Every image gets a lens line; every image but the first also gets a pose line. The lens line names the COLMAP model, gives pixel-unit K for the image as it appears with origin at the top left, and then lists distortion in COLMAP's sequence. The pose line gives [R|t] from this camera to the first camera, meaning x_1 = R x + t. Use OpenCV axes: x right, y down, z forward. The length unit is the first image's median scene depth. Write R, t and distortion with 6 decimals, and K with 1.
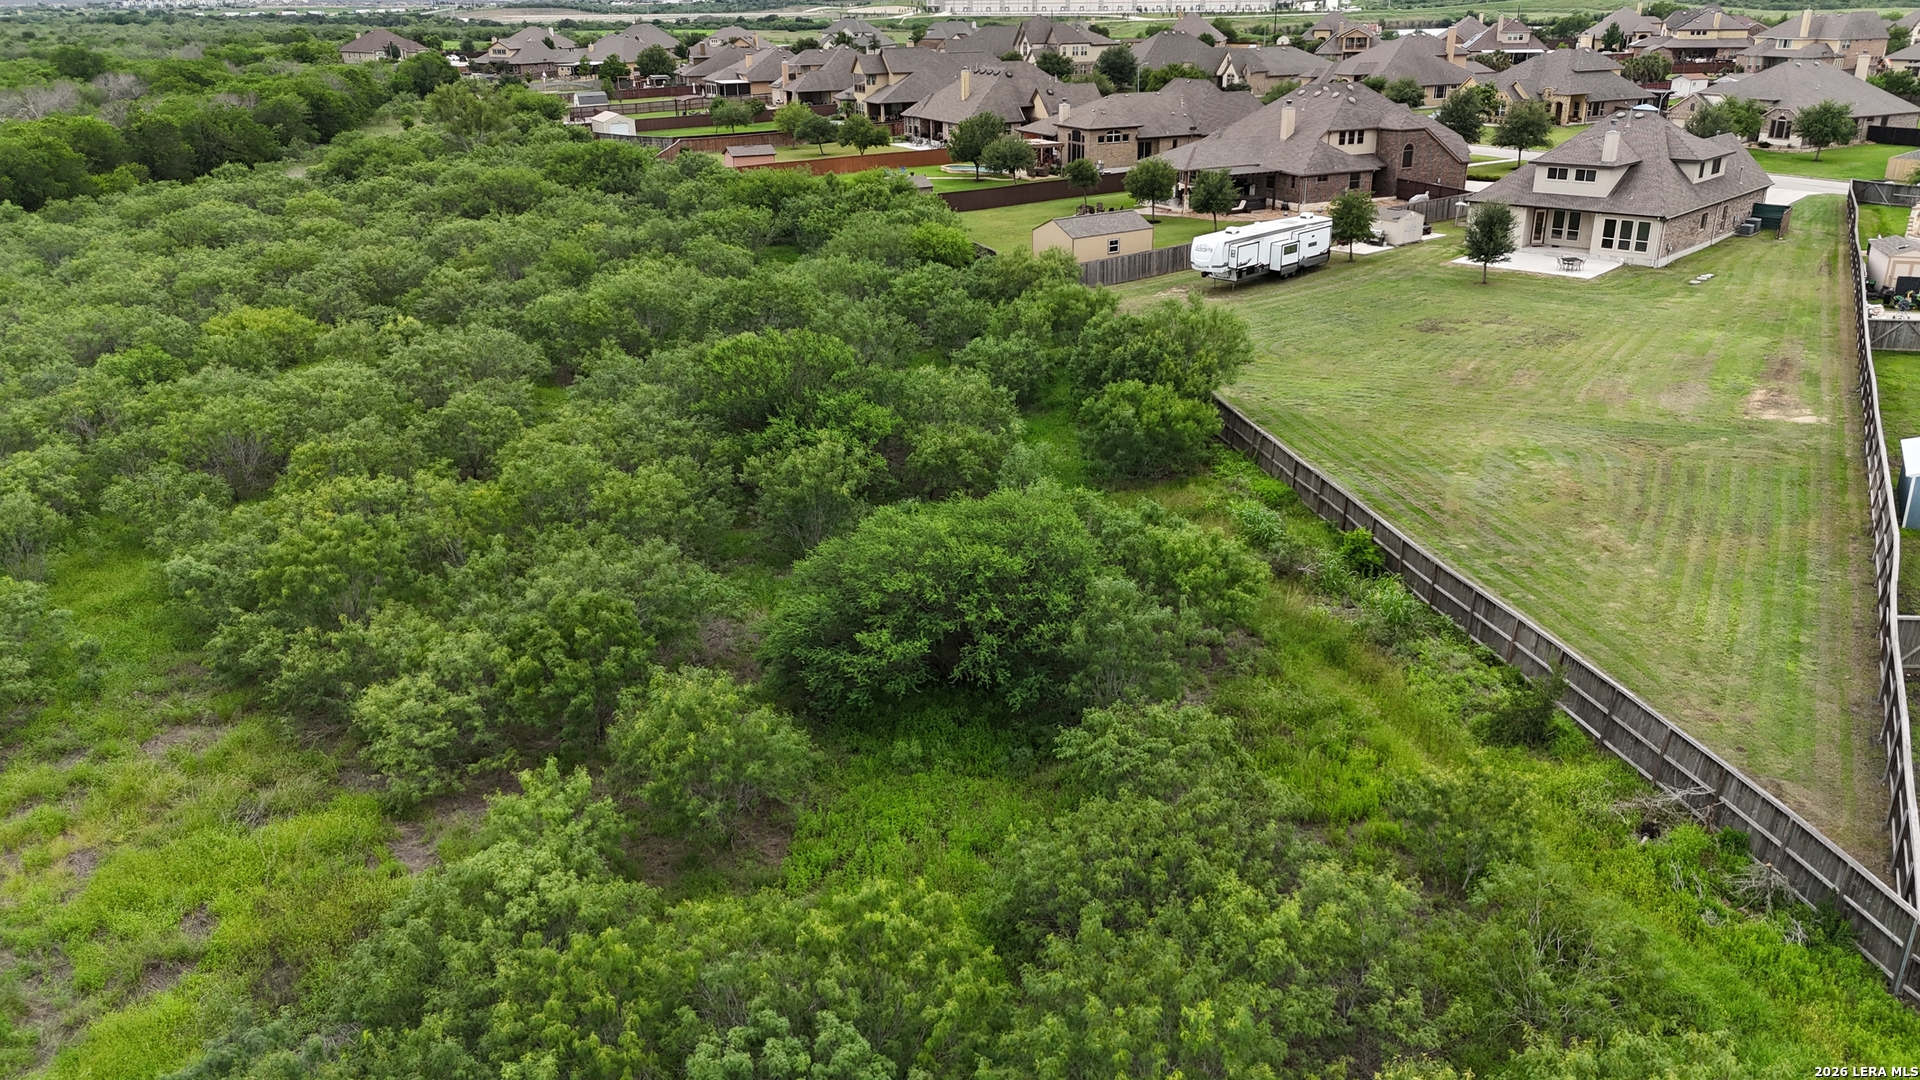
lens RADIAL K [[1425.7, 0, 960.0], [0, 1425.7, 540.0], [0, 0, 1]] dist [0.027661, -0.002923]
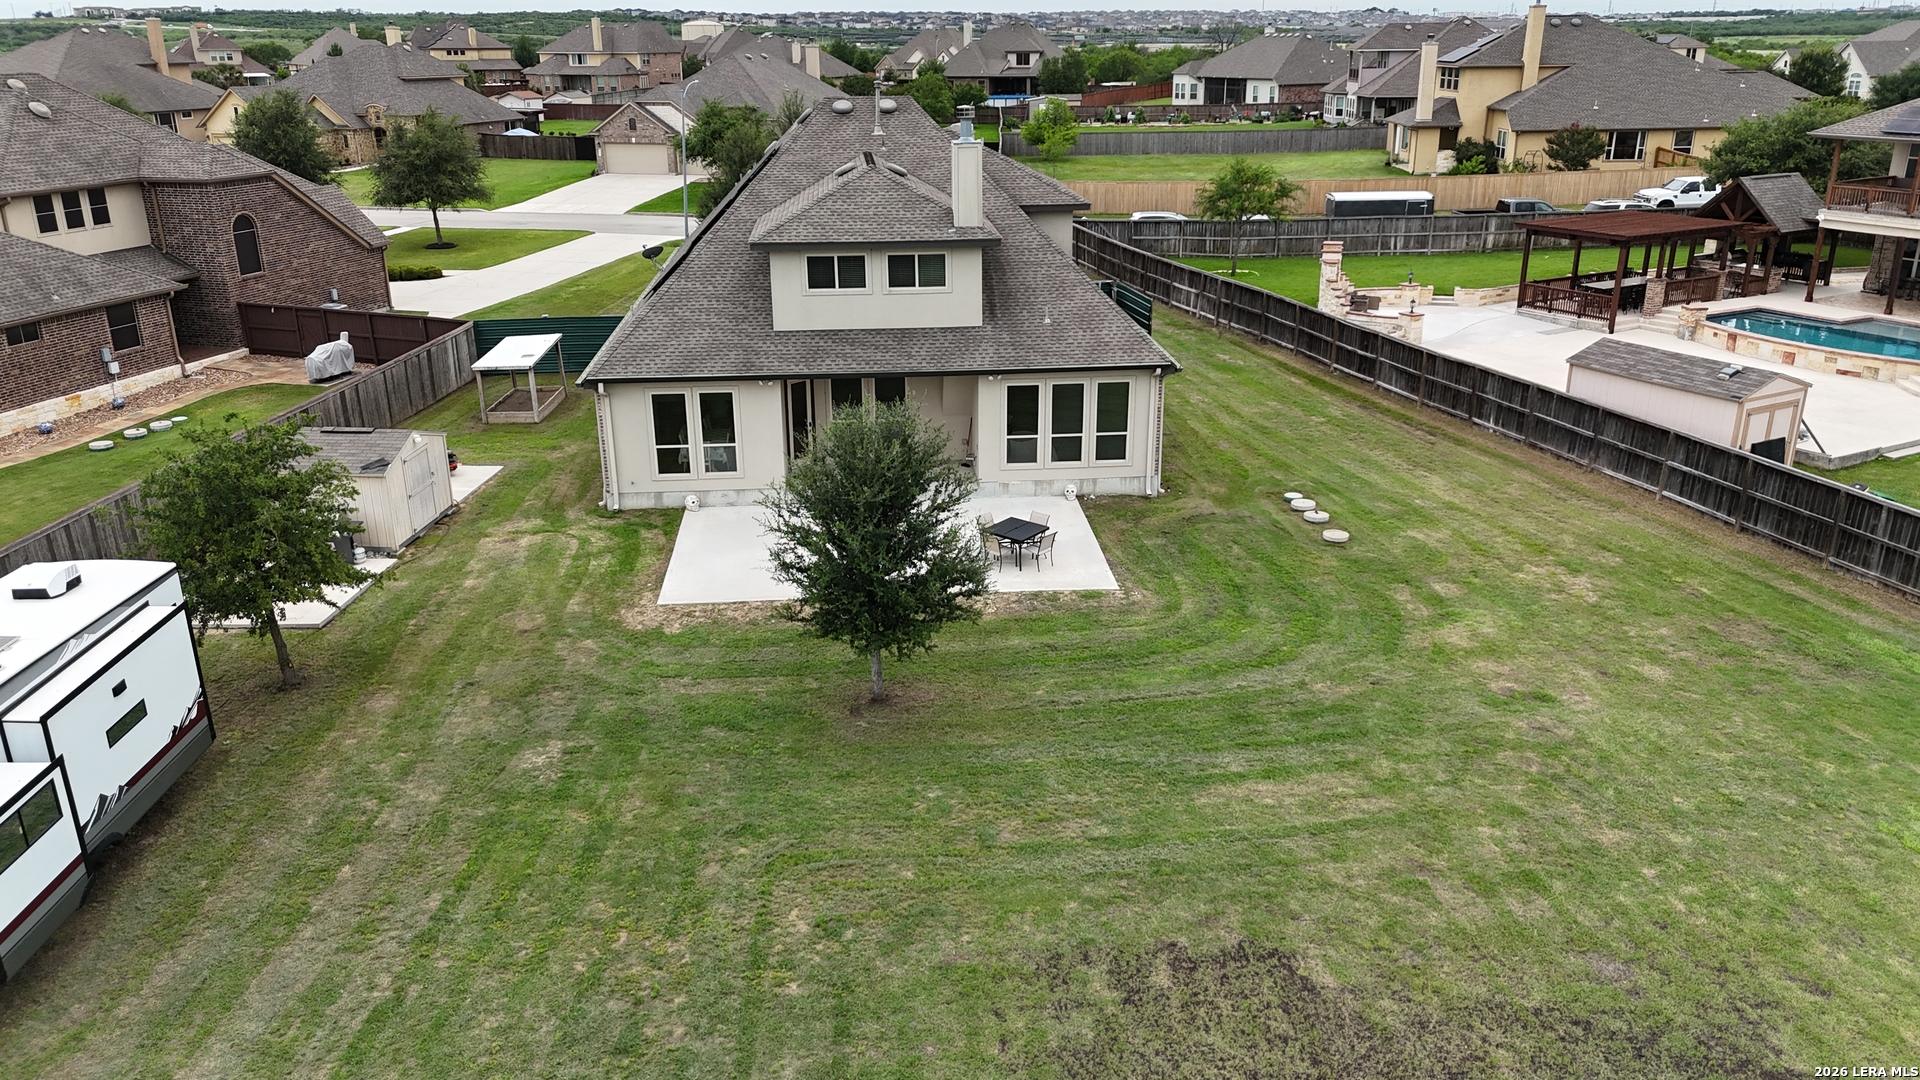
lens RADIAL K [[1425.7, 0, 960.0], [0, 1425.7, 540.0], [0, 0, 1]] dist [0.027661, -0.002923]
pose [[0.667137, -0.243353, 0.704065, 0.147604], [0.266453, 0.960561, 0.079531, -0.171961], [-0.695652, 0.134542, 0.705668, 0.604177]]
